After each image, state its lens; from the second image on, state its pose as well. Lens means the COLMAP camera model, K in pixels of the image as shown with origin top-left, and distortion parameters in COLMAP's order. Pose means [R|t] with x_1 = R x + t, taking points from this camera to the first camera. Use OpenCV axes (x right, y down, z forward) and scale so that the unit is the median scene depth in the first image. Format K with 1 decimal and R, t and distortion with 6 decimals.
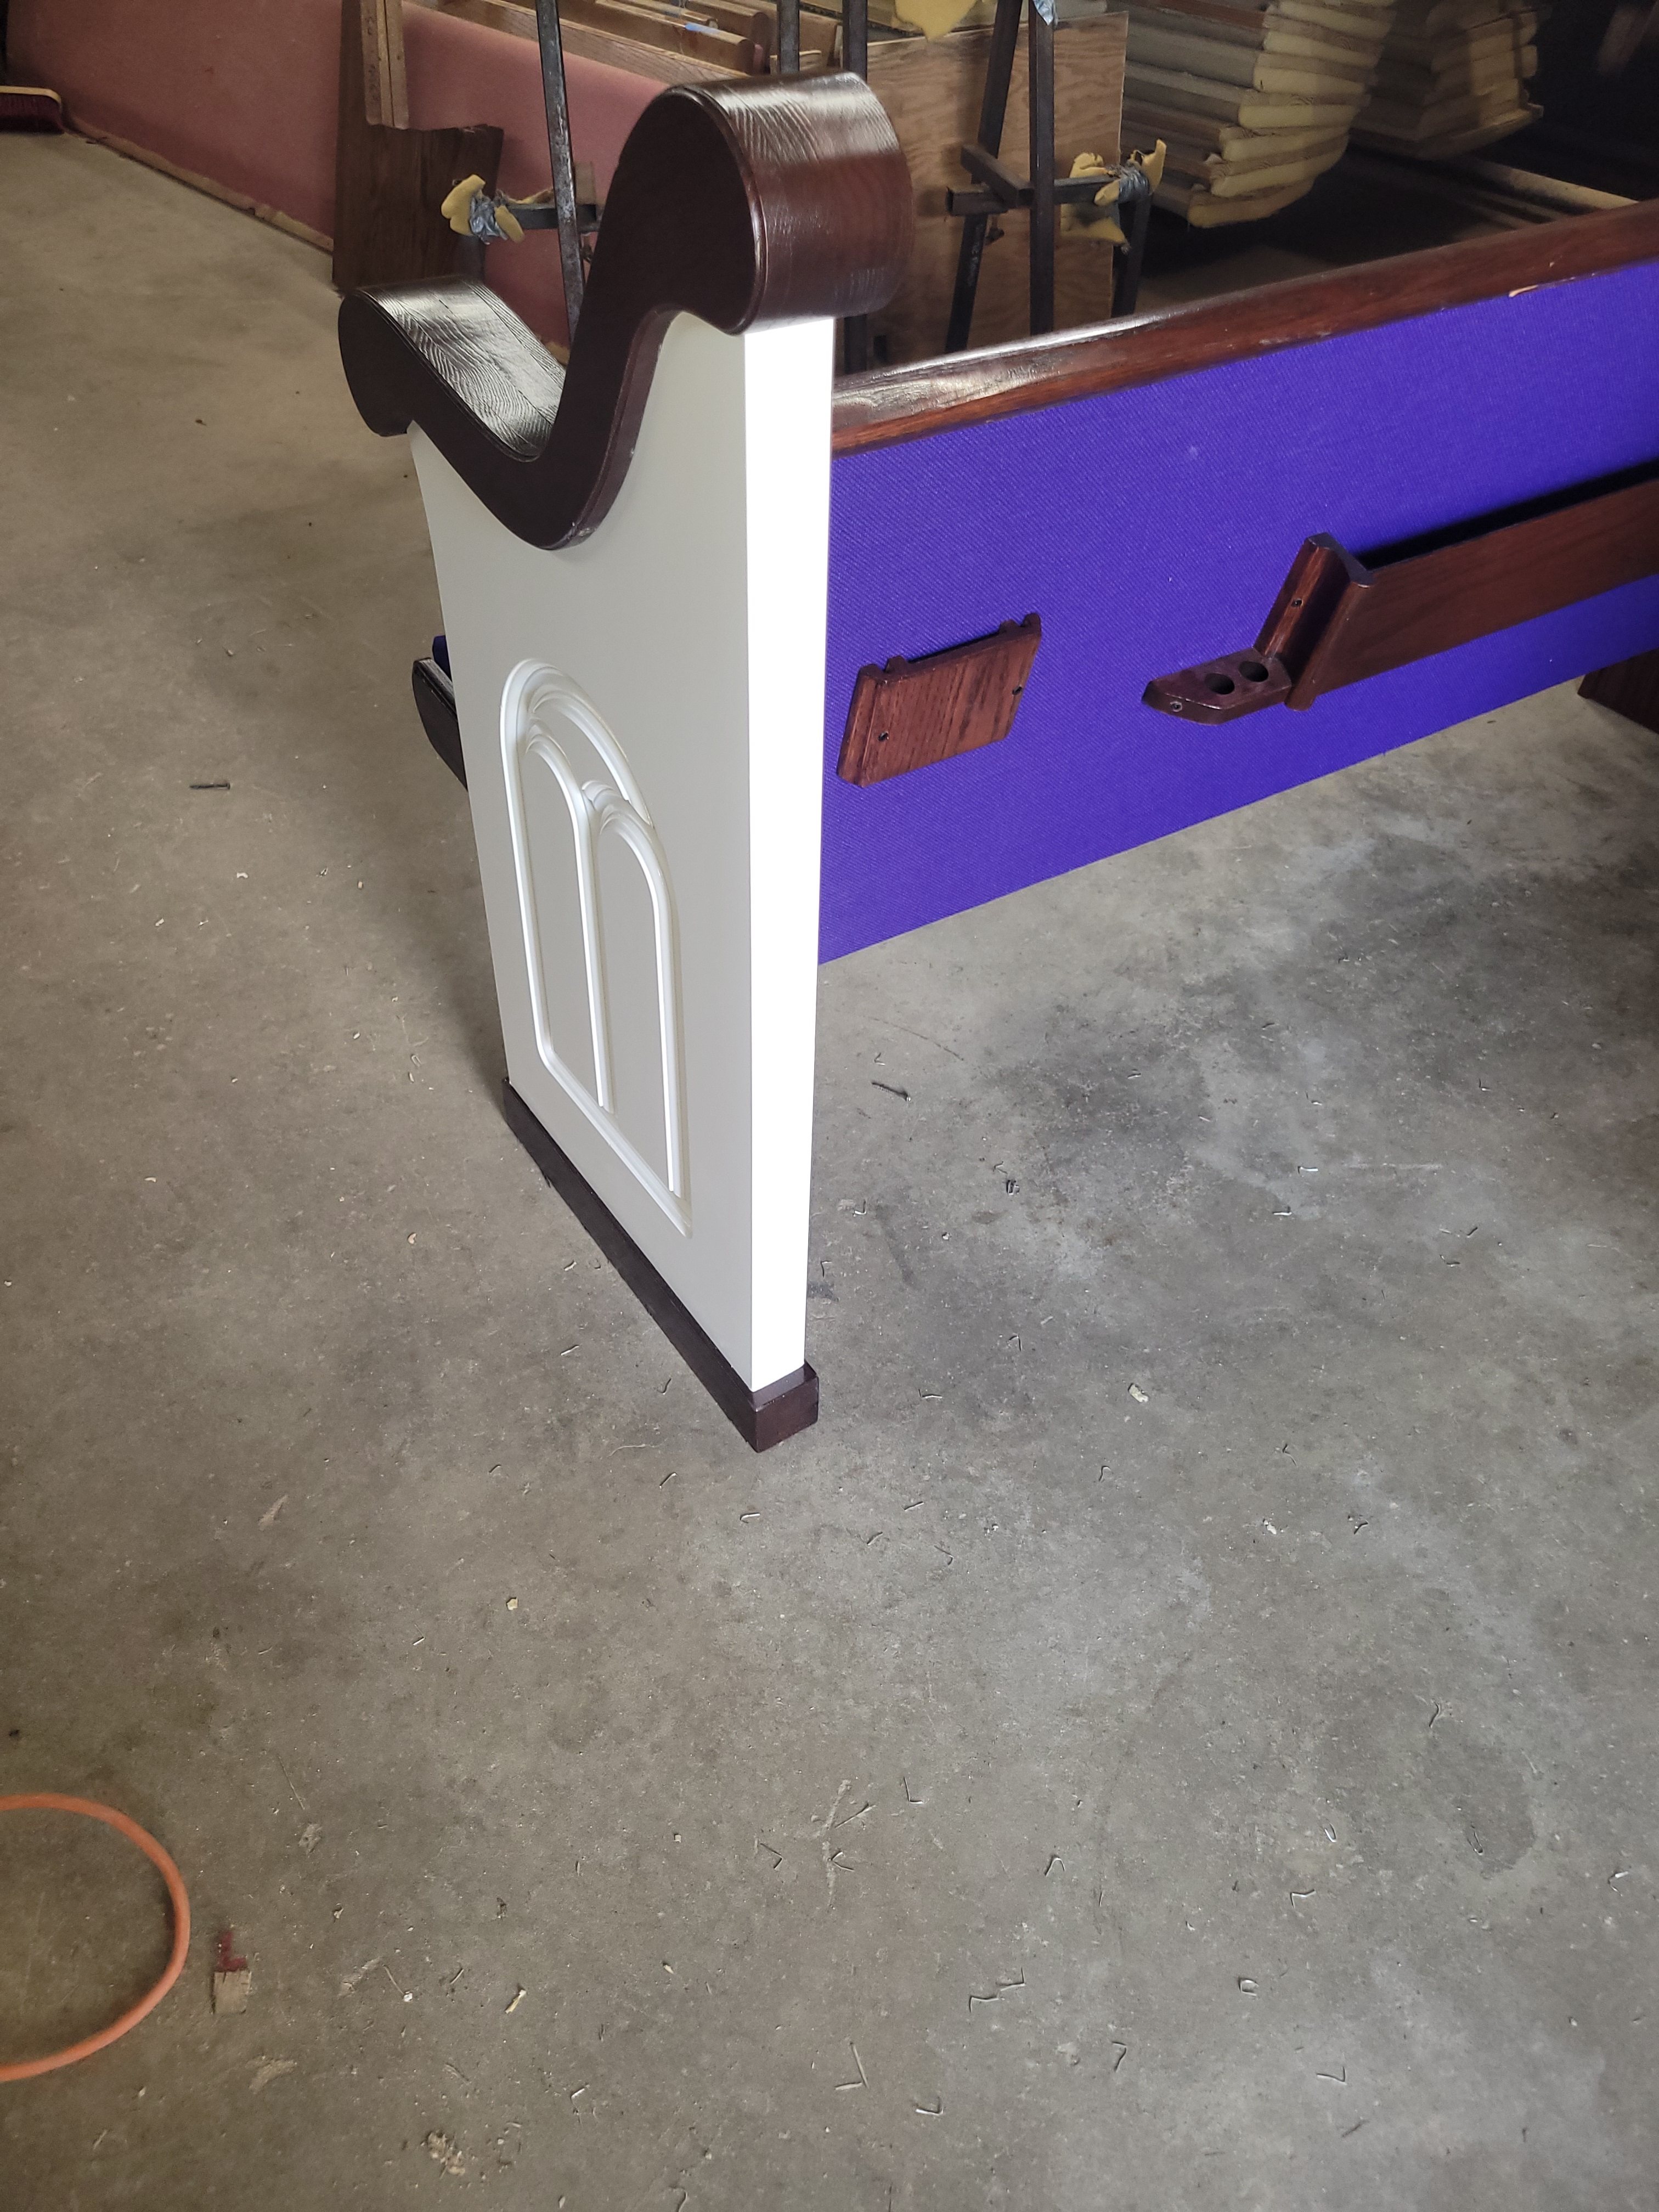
lens RADIAL K [[1666.6, 0, 850.5], [0, 1666.6, 1093.5], [0, 0, 1]] dist [0.037551, -0.027271]
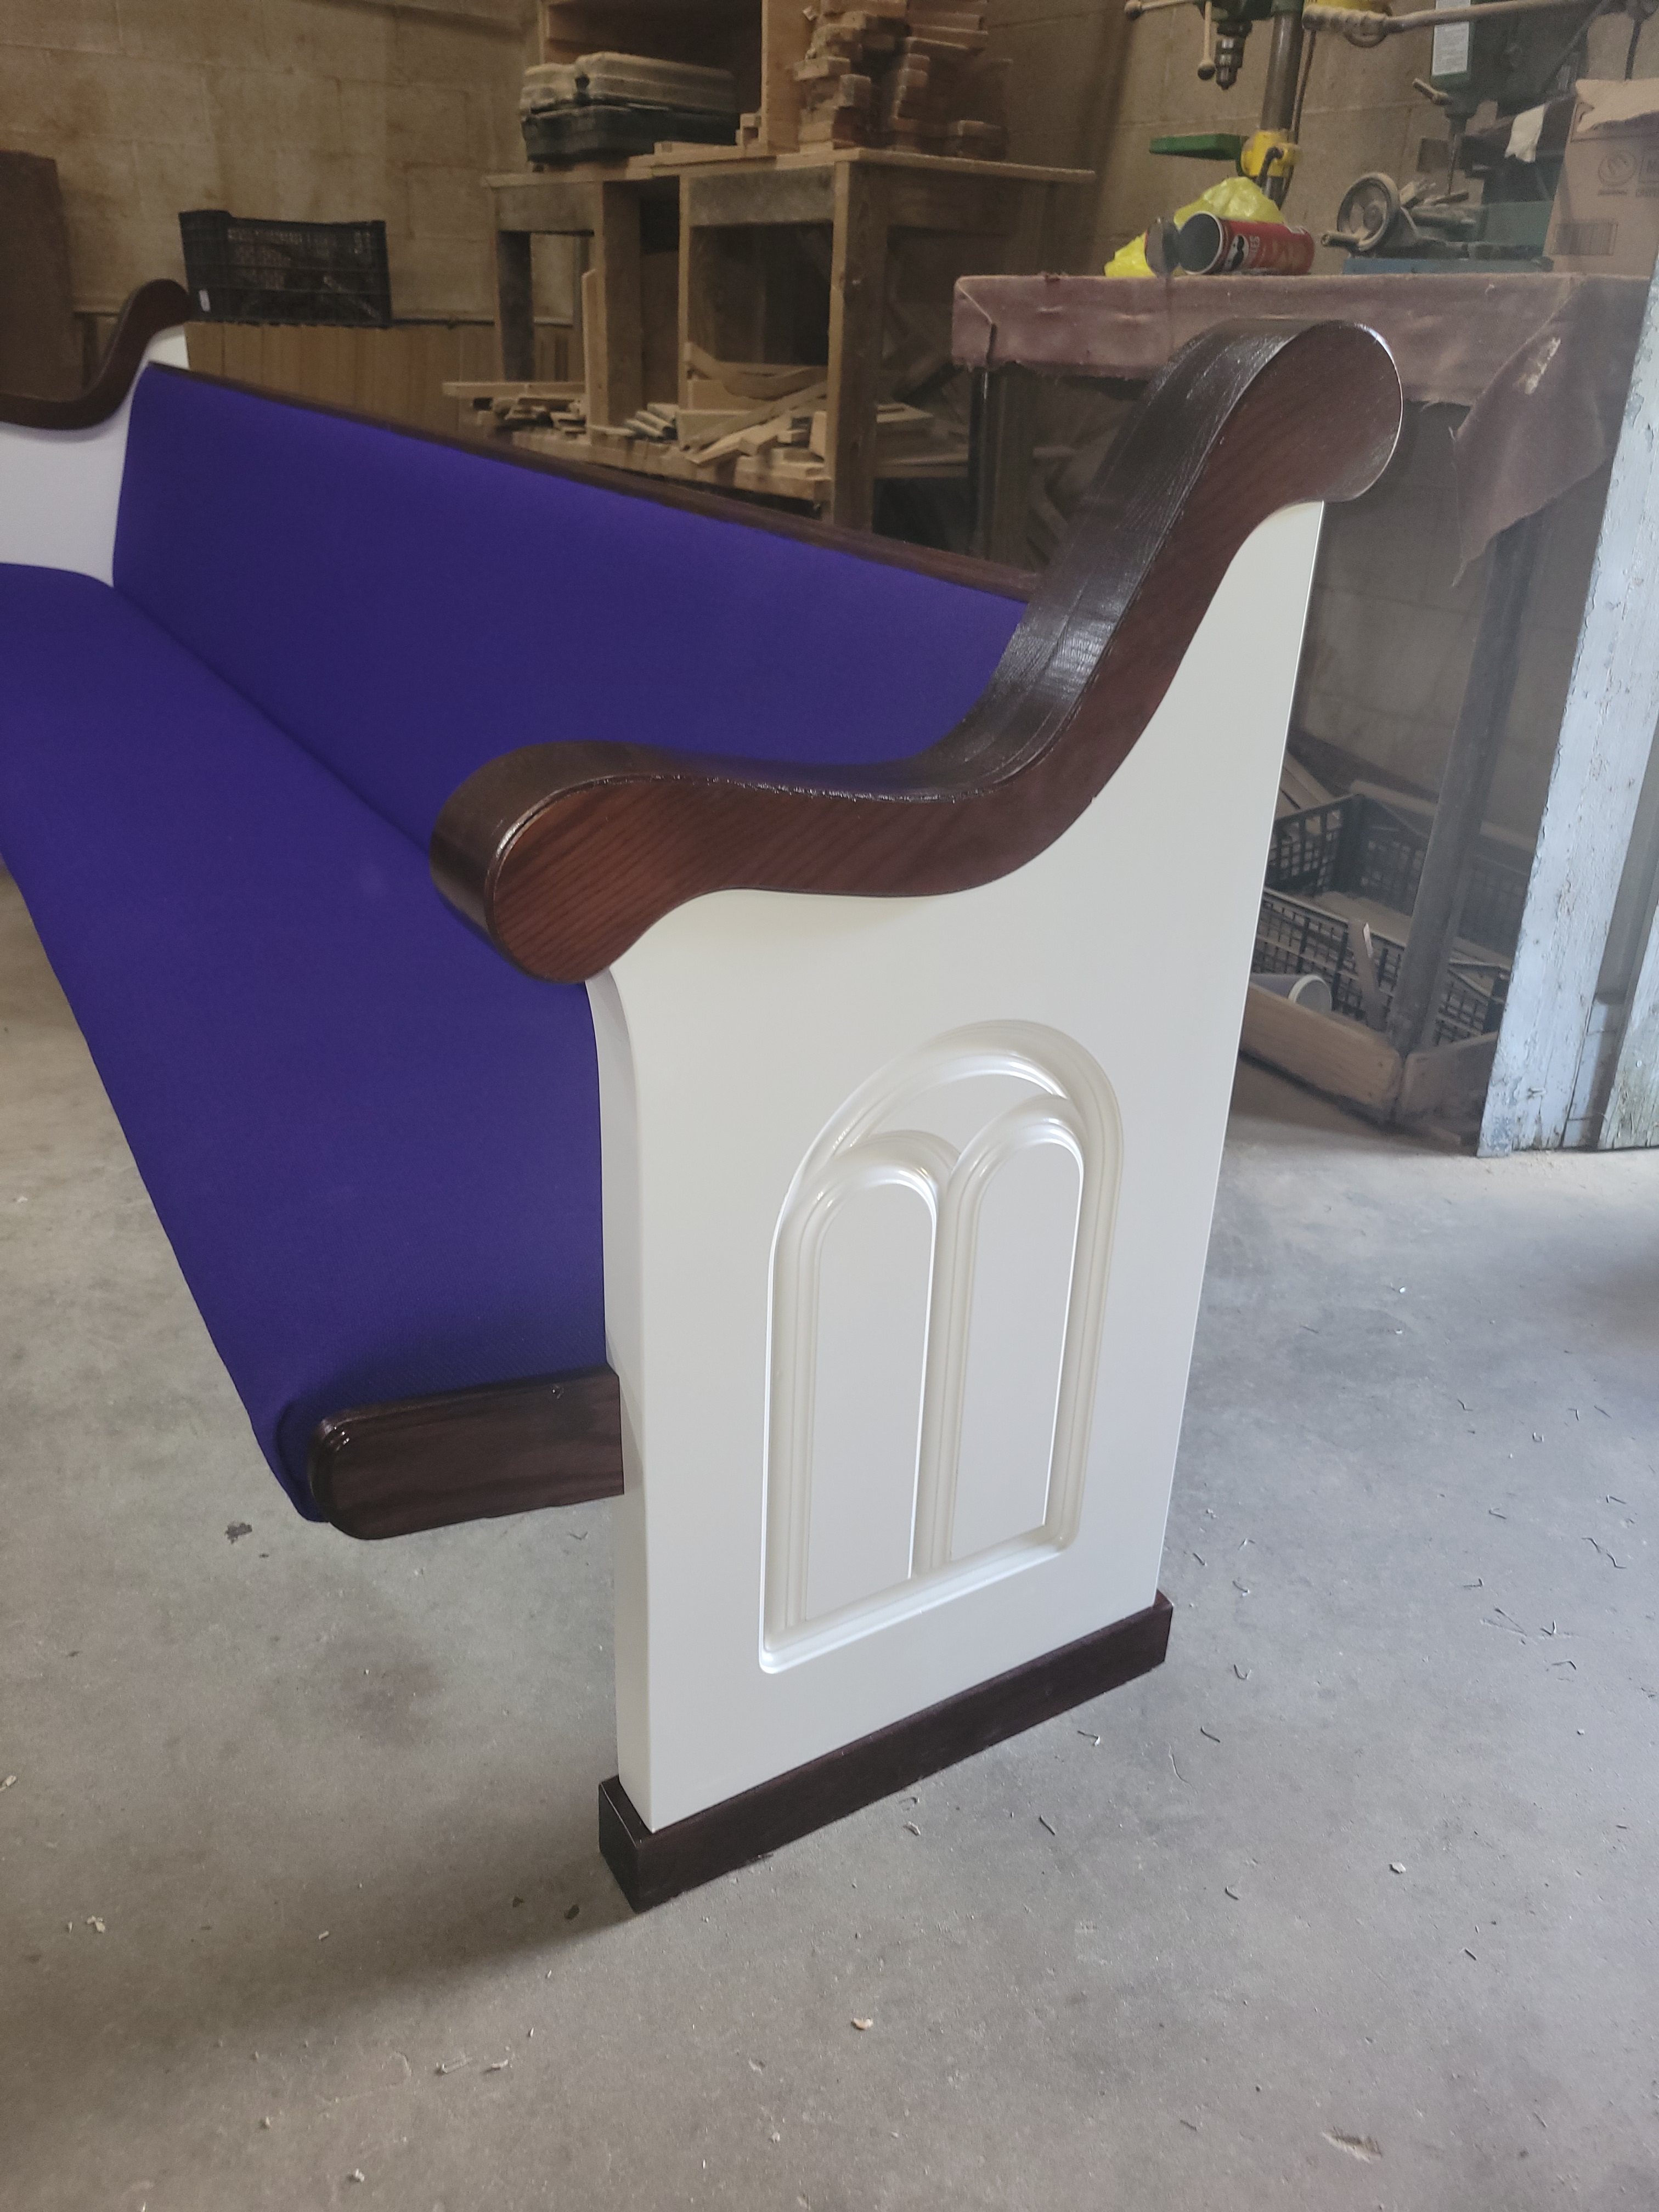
lens RADIAL K [[1666.6, 0, 828.3], [0, 1666.6, 1110.7], [0, 0, 1]] dist [0.037551, -0.027271]
pose [[0.052028, -0.459616, 0.886593, -0.635484], [0.653477, 0.687002, 0.317799, -0.359460], [-0.755156, 0.562833, 0.336091, 0.519185]]
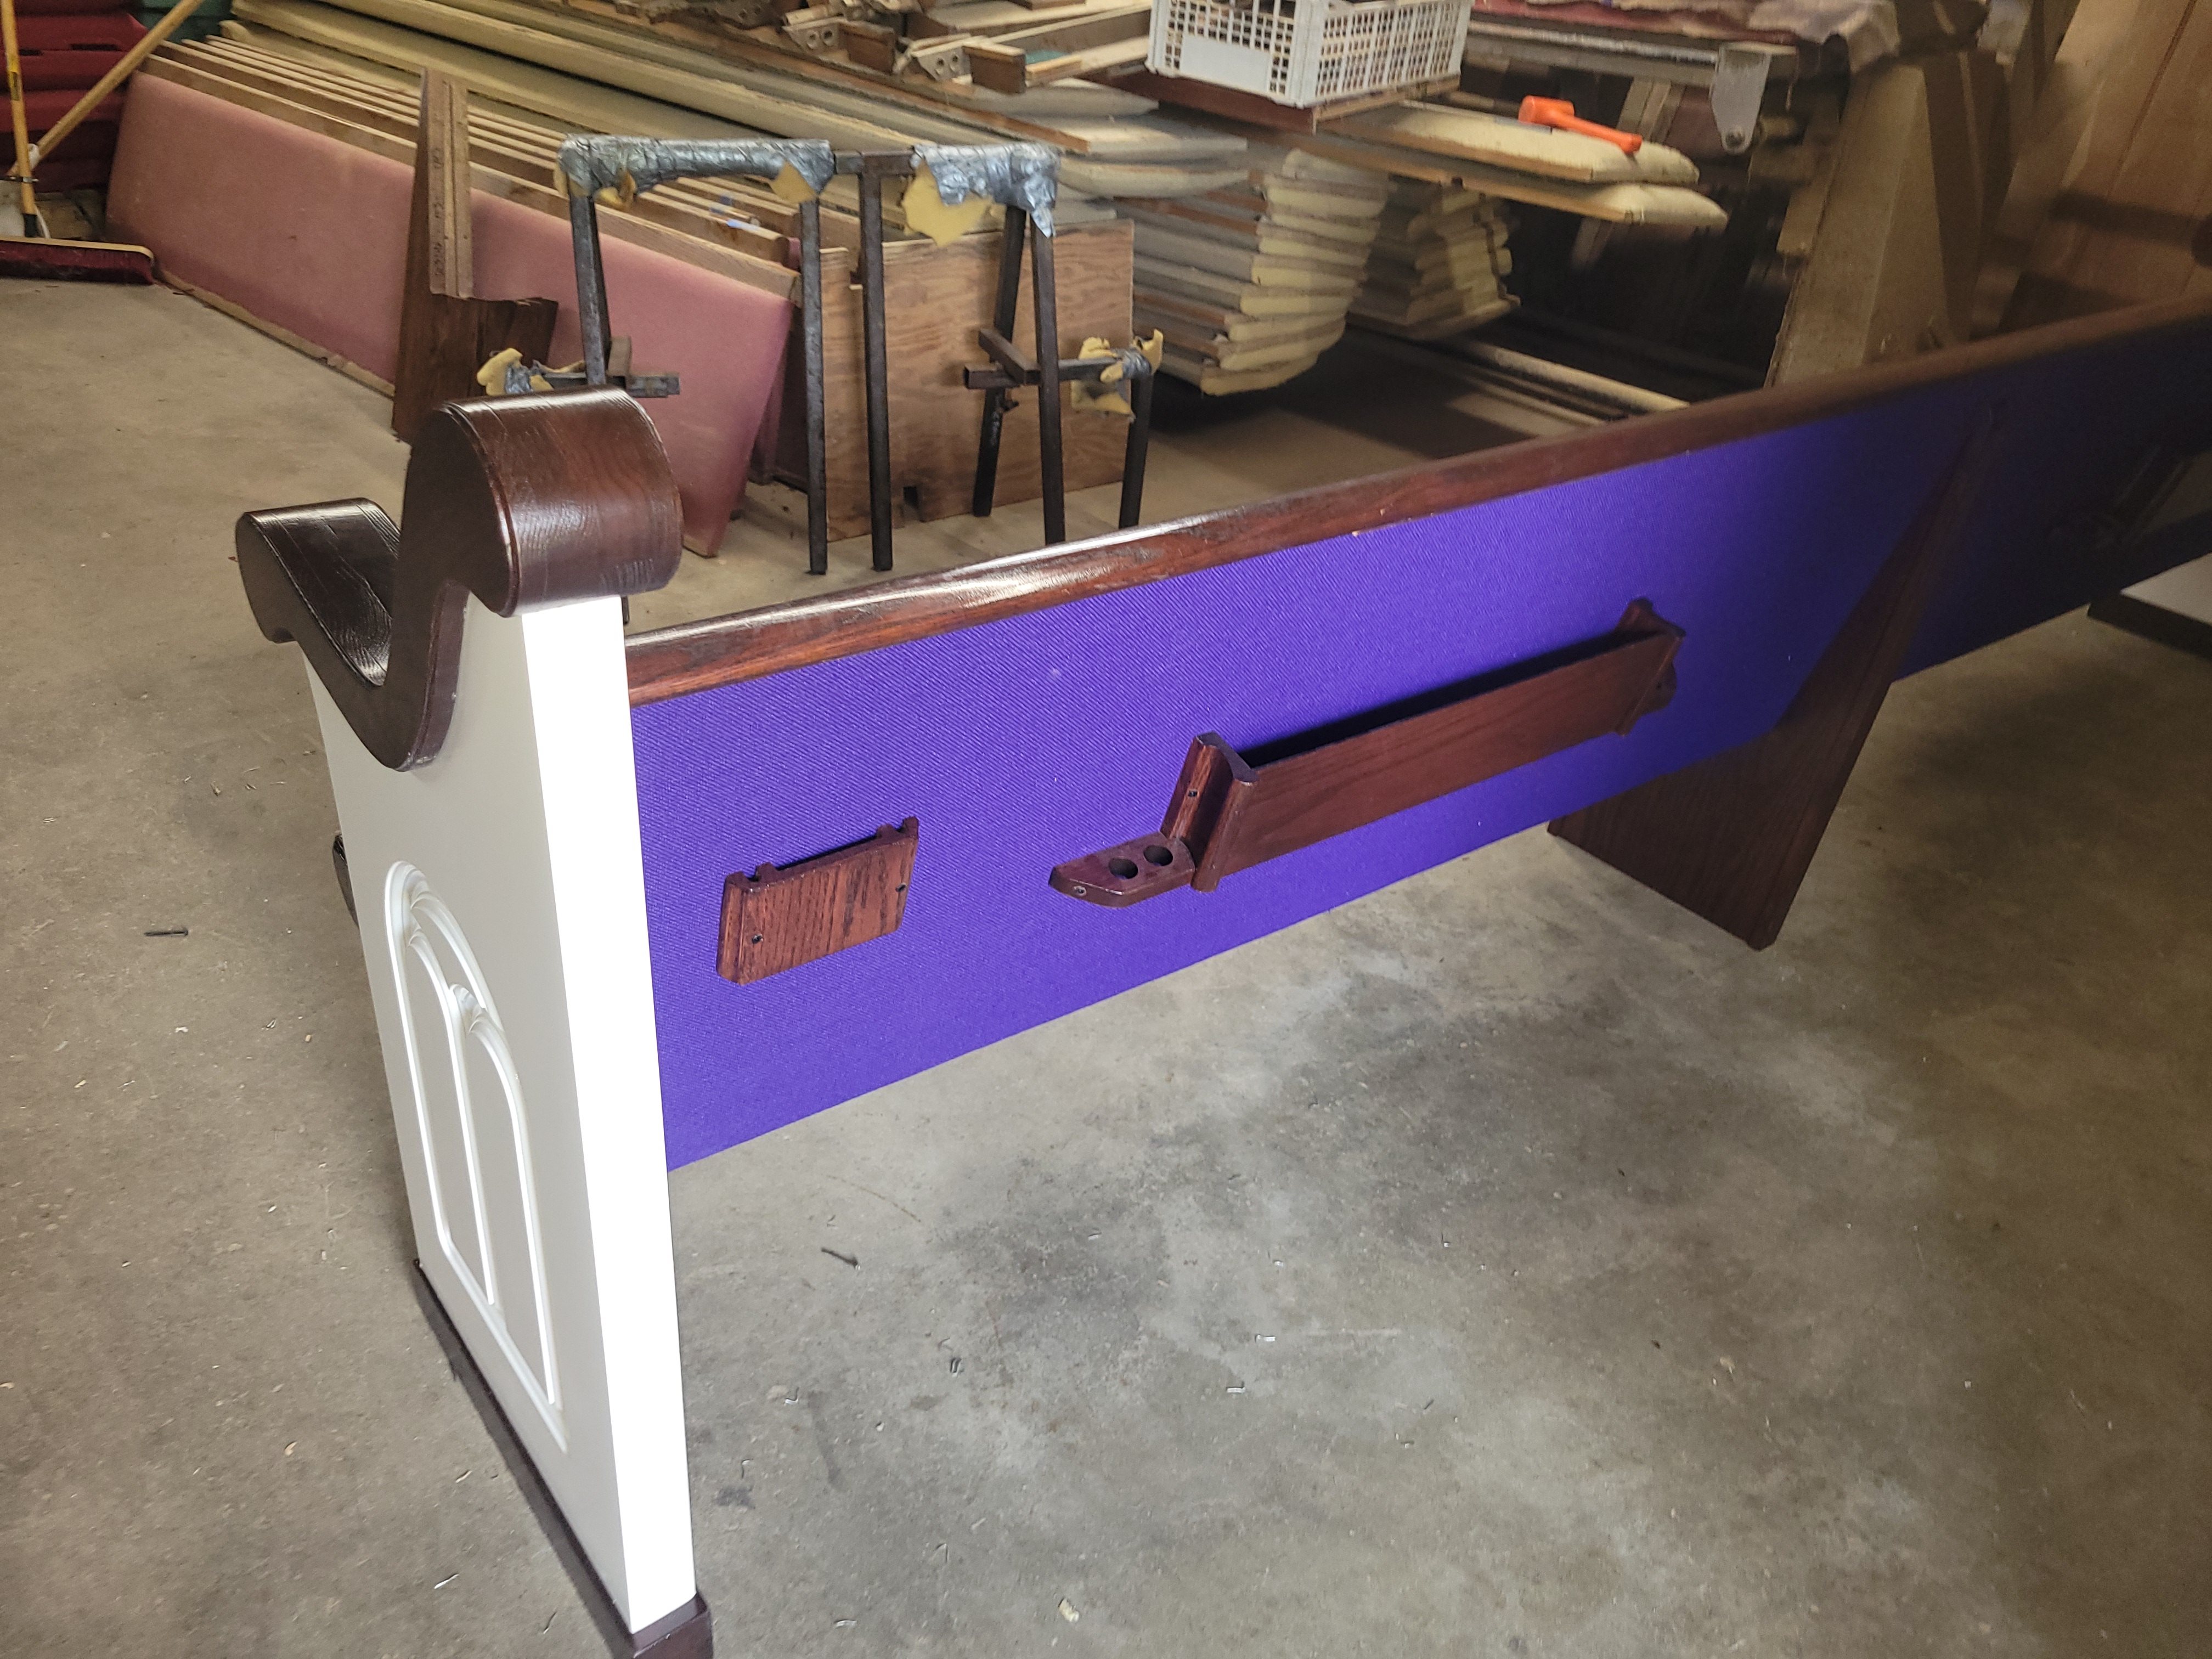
lens RADIAL K [[1666.6, 0, 1087.4], [0, 1666.6, 819.3], [0, 0, 1]] dist [0.037551, -0.027271]
pose [[0.997432, 0.000329, 0.071615, 0.097881], [0.014130, 0.979428, -0.201300, -0.053894], [-0.070208, 0.201795, 0.976908, -0.002745]]
